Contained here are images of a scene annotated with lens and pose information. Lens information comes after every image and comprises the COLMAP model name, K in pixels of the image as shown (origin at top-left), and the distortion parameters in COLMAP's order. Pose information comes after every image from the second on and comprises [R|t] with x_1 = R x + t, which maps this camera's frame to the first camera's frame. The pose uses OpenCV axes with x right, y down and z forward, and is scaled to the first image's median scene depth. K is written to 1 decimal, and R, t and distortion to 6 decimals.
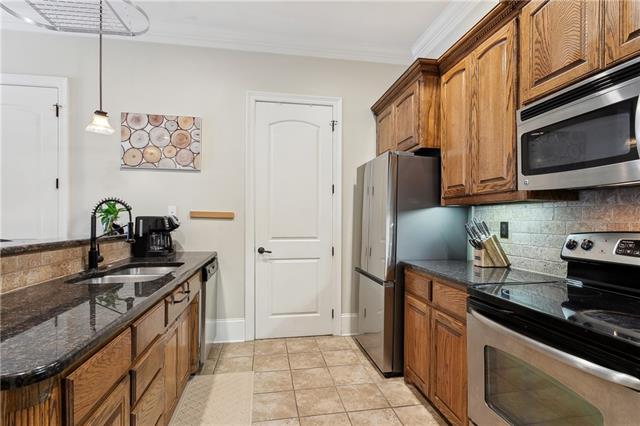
lens RADIAL K [[304.4, 0, 321.9], [0, 304.4, 215.5], [0, 0, 1]] dist [-0.000187, 0.000666]
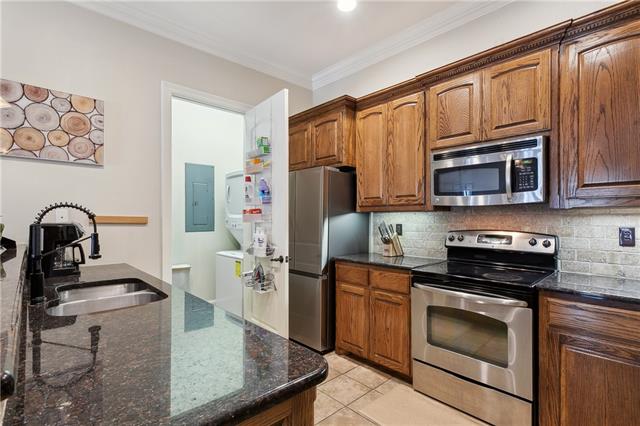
lens RADIAL K [[304.4, 0, 319.9], [0, 304.4, 214.2], [0, 0, 1]] dist [-0.000187, 0.000666]
pose [[0.842602, 0.000414, 0.538537, -0.472283], [-0.000839, 1.000000, 0.000544, -0.025049], [-0.538537, -0.000910, 0.842602, -0.004725]]
